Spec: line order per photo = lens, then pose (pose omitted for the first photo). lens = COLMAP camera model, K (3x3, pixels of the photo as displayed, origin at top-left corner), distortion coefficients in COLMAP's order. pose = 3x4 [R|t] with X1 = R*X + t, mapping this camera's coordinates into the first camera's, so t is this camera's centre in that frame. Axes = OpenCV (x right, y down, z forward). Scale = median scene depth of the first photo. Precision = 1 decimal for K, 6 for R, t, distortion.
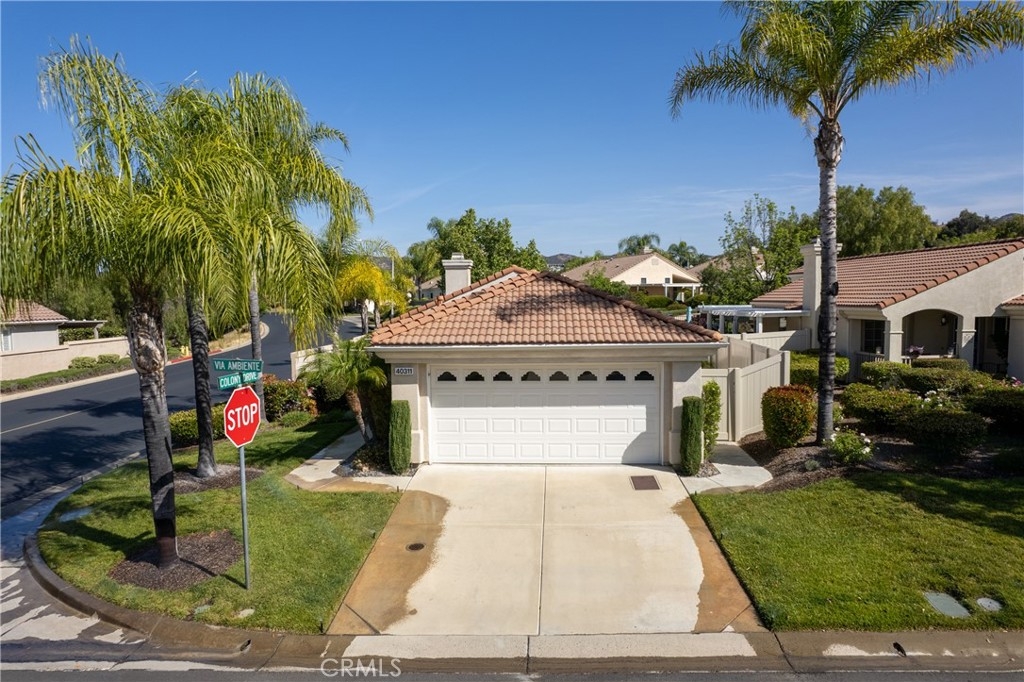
lens RADIAL K [[662.4, 0, 519.6], [0, 662.4, 344.1], [0, 0, 1]] dist [-0.084240, 0.079550]
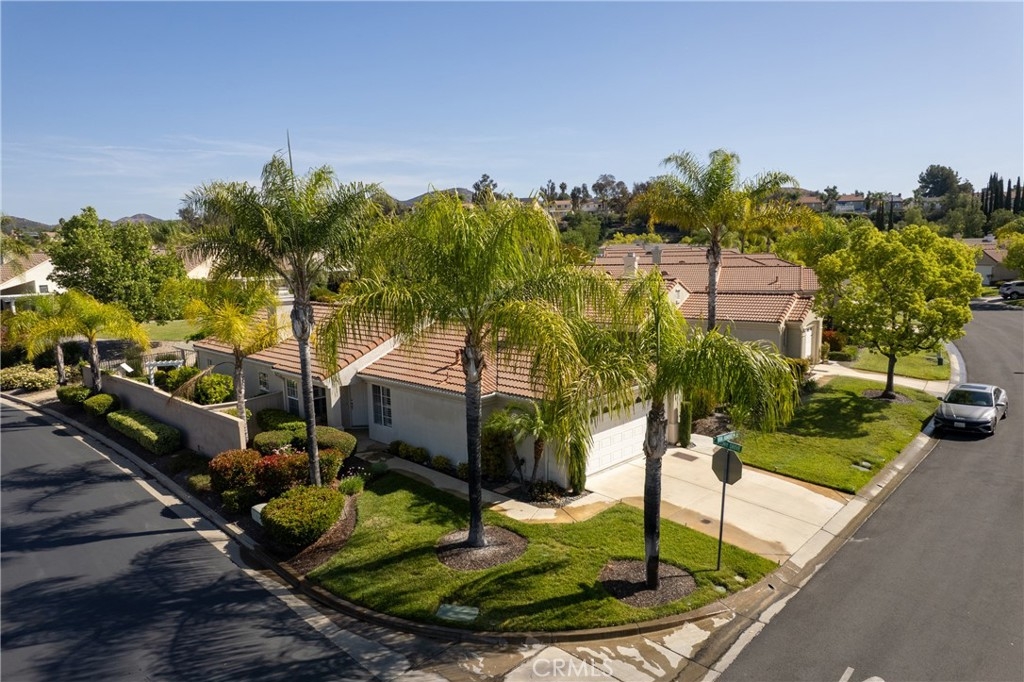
lens RADIAL K [[662.4, 0, 519.6], [0, 662.4, 344.1], [0, 0, 1]] dist [-0.084240, 0.079550]
pose [[0.646428, -0.105082, 0.755704, -1.259069], [0.065049, 0.994454, 0.082638, -0.231095], [-0.760197, -0.004262, 0.649678, 0.211679]]
